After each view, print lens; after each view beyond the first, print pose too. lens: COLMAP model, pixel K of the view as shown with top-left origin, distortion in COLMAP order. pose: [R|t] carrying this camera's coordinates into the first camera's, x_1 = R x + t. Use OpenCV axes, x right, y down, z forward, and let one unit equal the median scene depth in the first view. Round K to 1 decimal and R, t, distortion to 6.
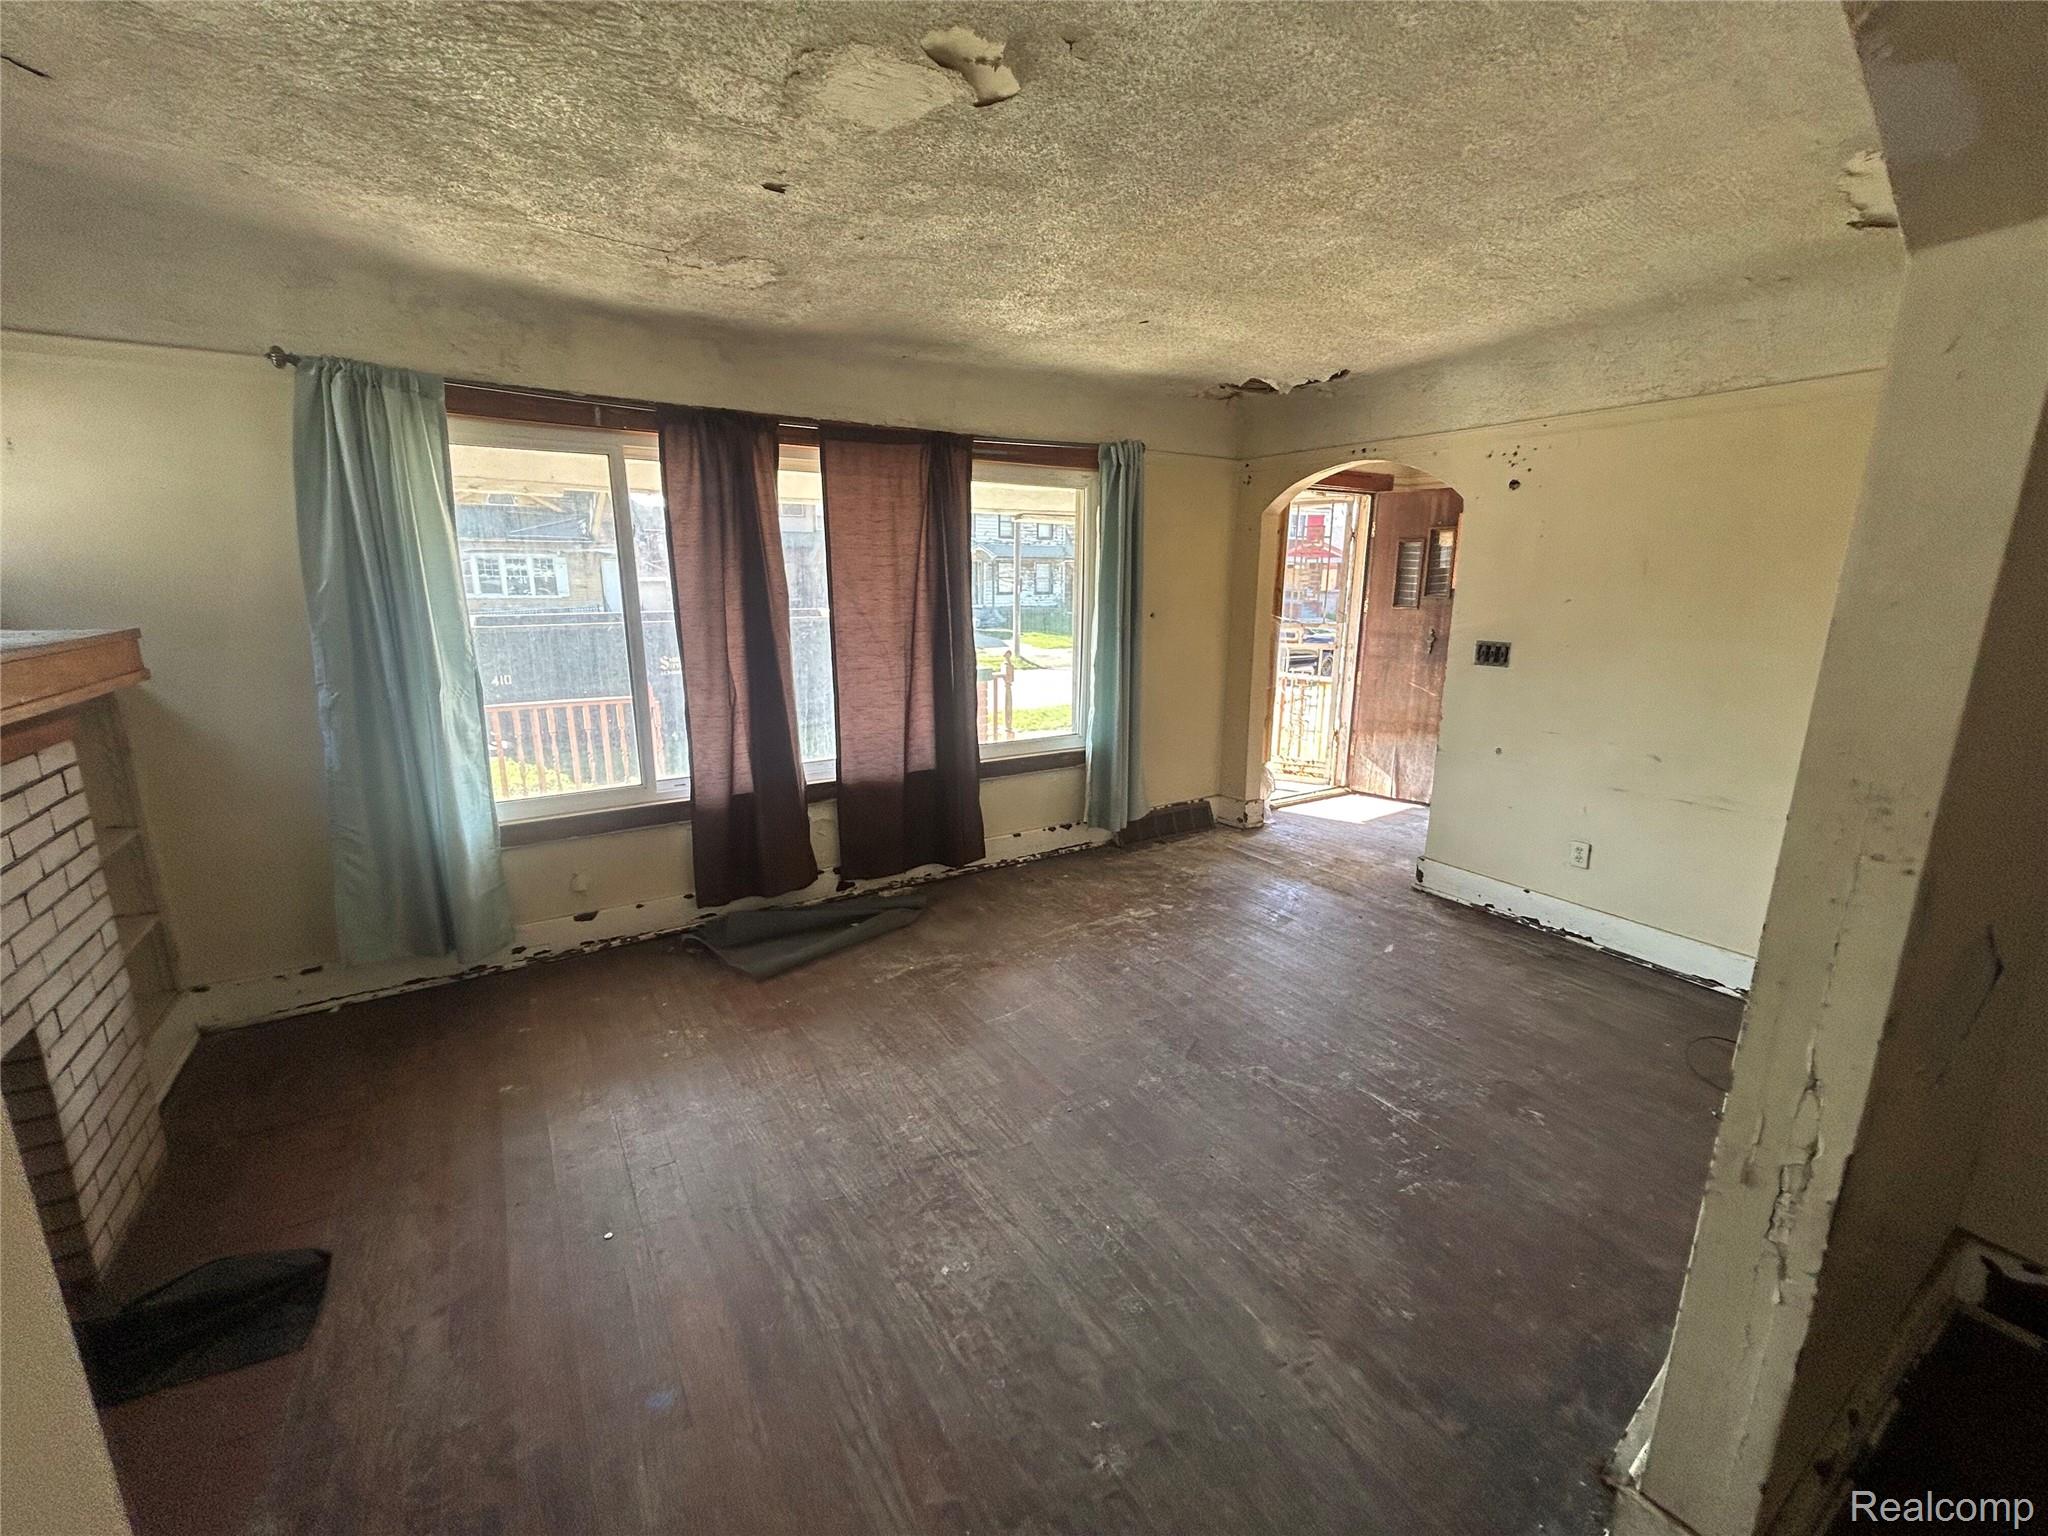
lens RADIAL K [[839.2, 0, 1019.7], [0, 839.2, 774.2], [0, 0, 1]] dist [0.000429, 0.000257]
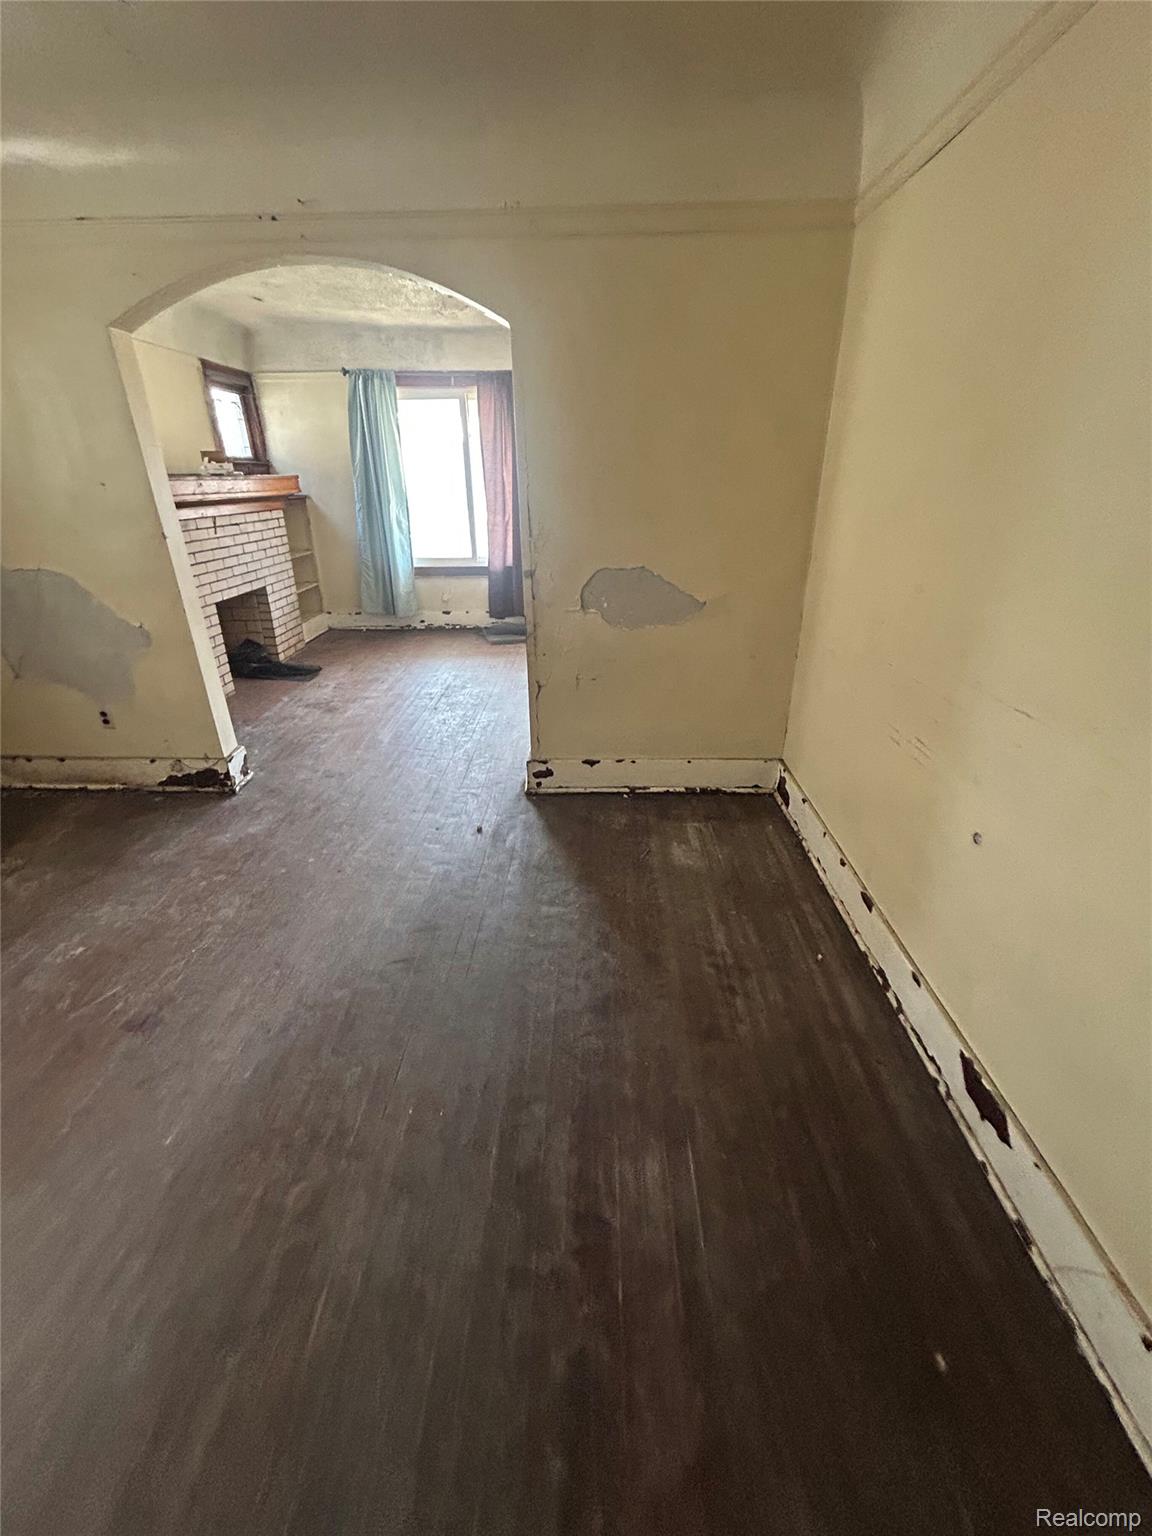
lens RADIAL K [[629.4, 0, 568.7], [0, 629.4, 767.7], [0, 0, 1]] dist [0.000429, 0.000257]
pose [[0.825477, 0.228501, -0.516116, 0.861748], [-0.119202, 0.964342, 0.236294, 0.142086], [0.551706, -0.133533, 0.823280, -0.366845]]
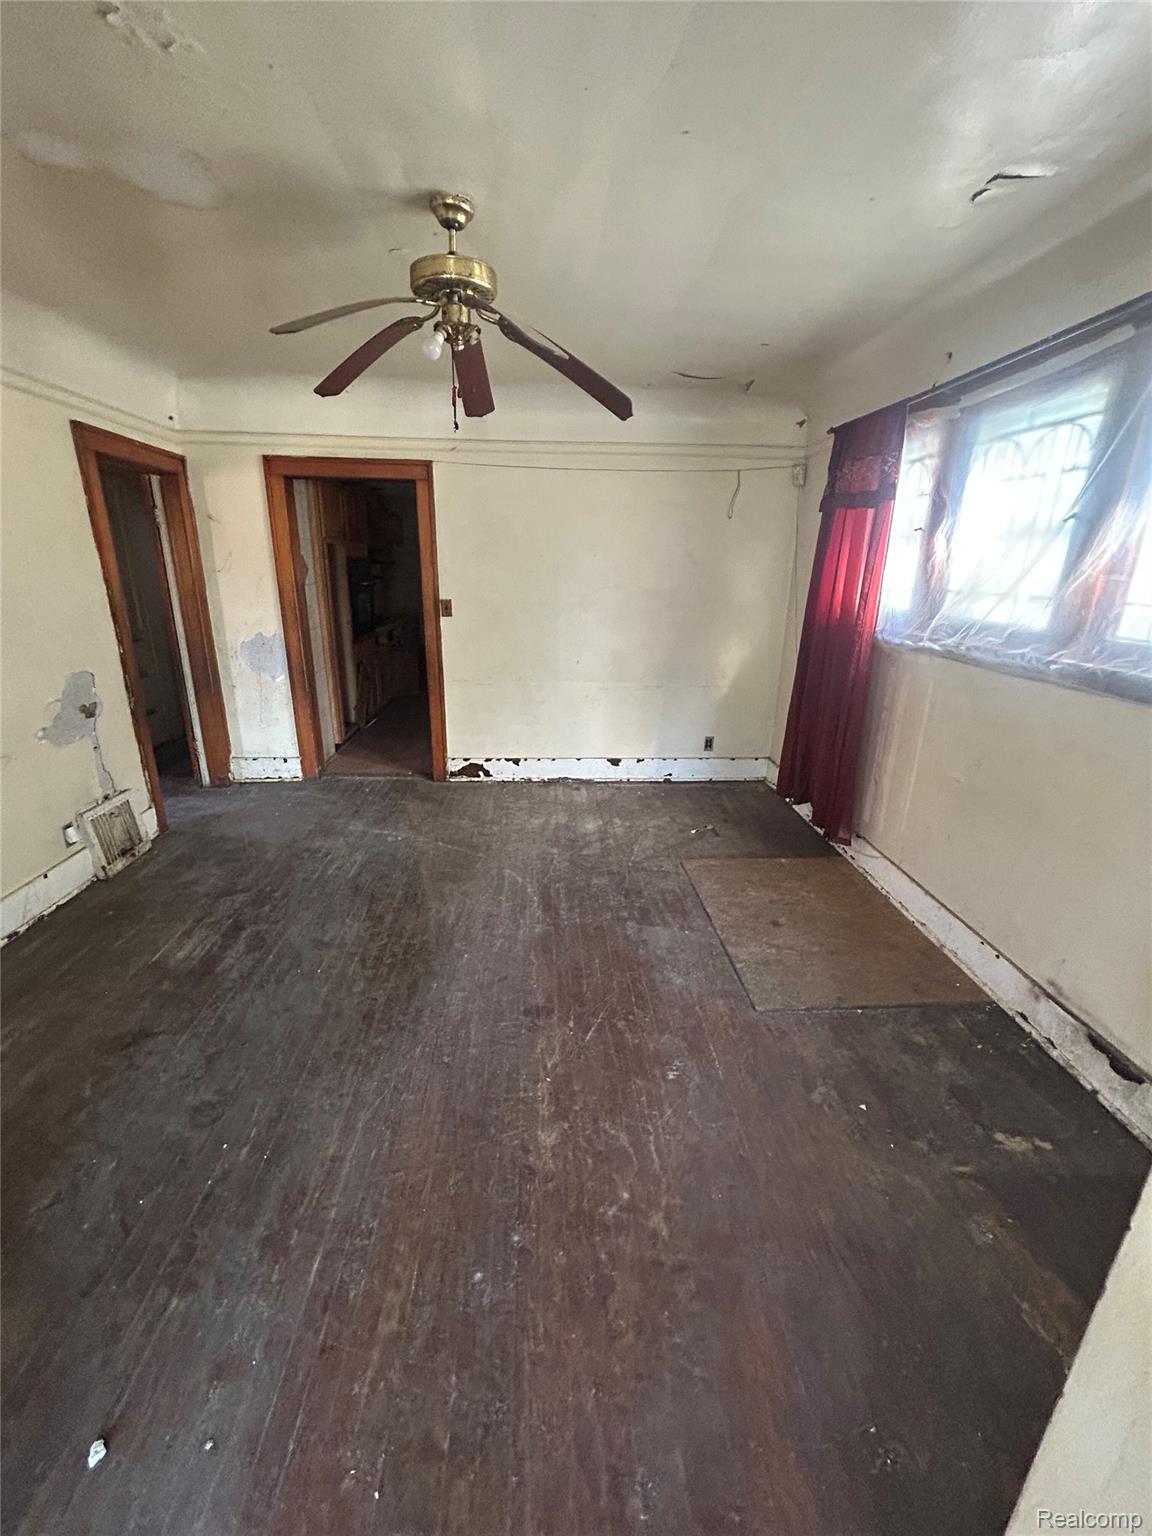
lens RADIAL K [[629.4, 0, 575.5], [0, 629.4, 766.9], [0, 0, 1]] dist [0.000429, 0.000257]
pose [[-0.872600, -0.166806, 0.459069, 0.002145], [0.093382, 0.865566, 0.492012, -0.032739], [-0.479425, 0.472198, -0.739716, 0.221063]]
